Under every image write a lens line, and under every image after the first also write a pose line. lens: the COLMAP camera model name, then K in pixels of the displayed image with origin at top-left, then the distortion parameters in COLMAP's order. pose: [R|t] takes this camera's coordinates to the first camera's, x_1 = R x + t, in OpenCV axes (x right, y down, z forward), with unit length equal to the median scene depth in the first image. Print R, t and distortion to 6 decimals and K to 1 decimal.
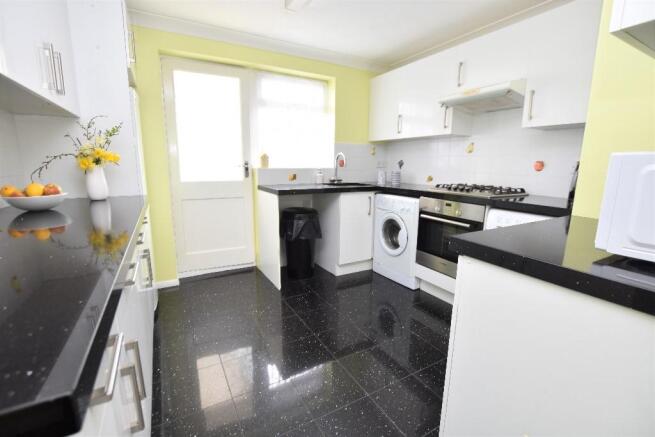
lens RADIAL K [[290.3, 0, 328.4], [0, 290.3, 211.4], [0, 0, 1]] dist [-0.023085, -0.000153]
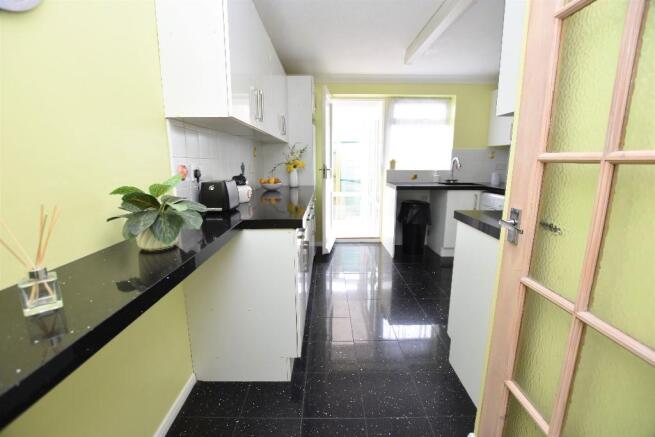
lens RADIAL K [[290.3, 0, 328.4], [0, 290.3, 211.4], [0, 0, 1]] dist [-0.023085, -0.000153]
pose [[0.865084, 0.075126, -0.495970, 0.210999], [-0.073427, 0.997036, 0.022951, 0.035558], [0.496225, 0.016563, 0.868036, -0.326709]]
